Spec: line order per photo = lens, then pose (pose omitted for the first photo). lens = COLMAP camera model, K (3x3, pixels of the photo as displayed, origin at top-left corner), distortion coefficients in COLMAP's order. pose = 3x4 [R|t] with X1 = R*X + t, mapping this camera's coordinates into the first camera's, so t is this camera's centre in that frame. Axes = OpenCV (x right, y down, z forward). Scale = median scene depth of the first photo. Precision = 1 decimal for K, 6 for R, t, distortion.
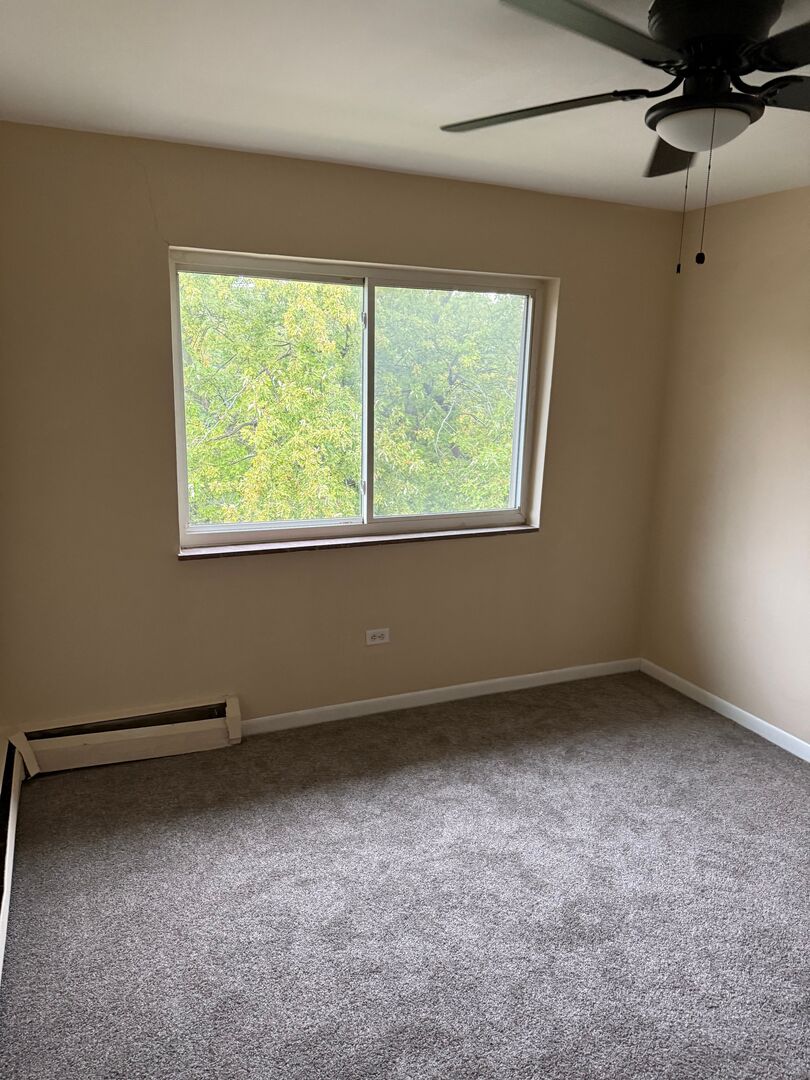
lens RADIAL K [[753.5, 0, 397.4], [0, 753.5, 540.4], [0, 0, 1]] dist [0.171169, -0.334616]
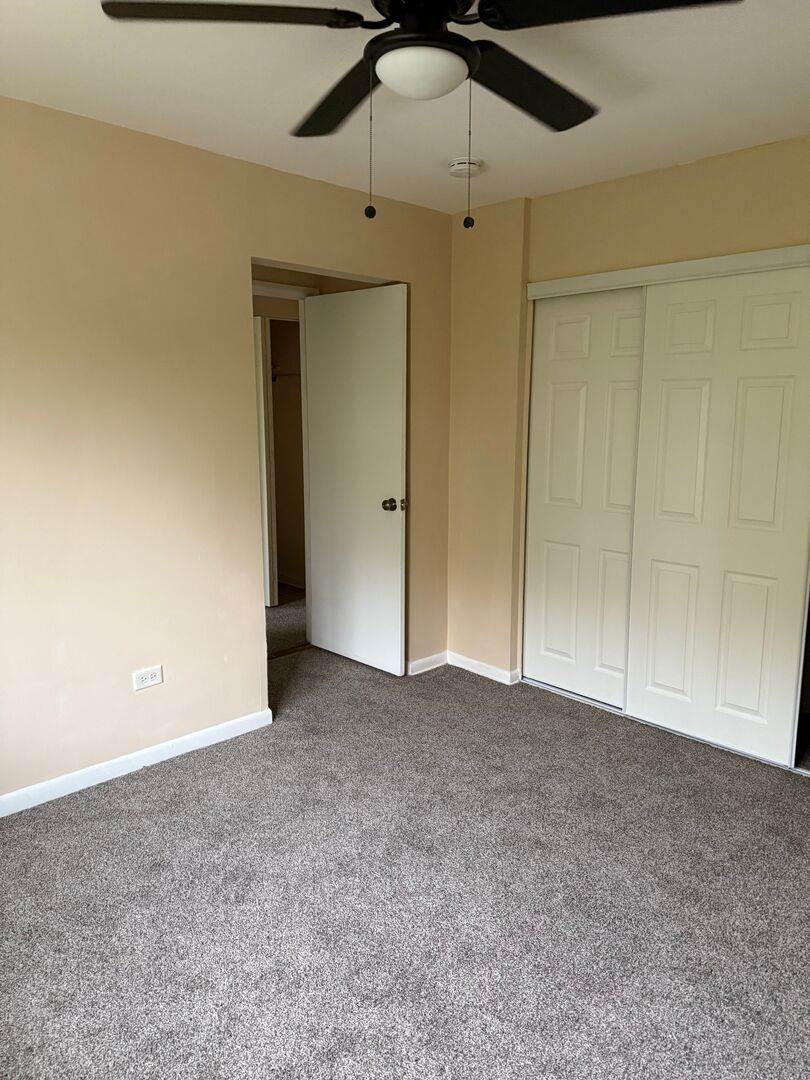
lens RADIAL K [[746.3, 0, 402.0], [0, 746.3, 512.3], [0, 0, 1]] dist [-0.001367, -0.001294]
pose [[-0.340806, -0.158420, 0.926690, -0.427867], [0.207120, 0.948830, 0.238376, -0.181267], [-0.917035, 0.273176, -0.290555, 1.077359]]
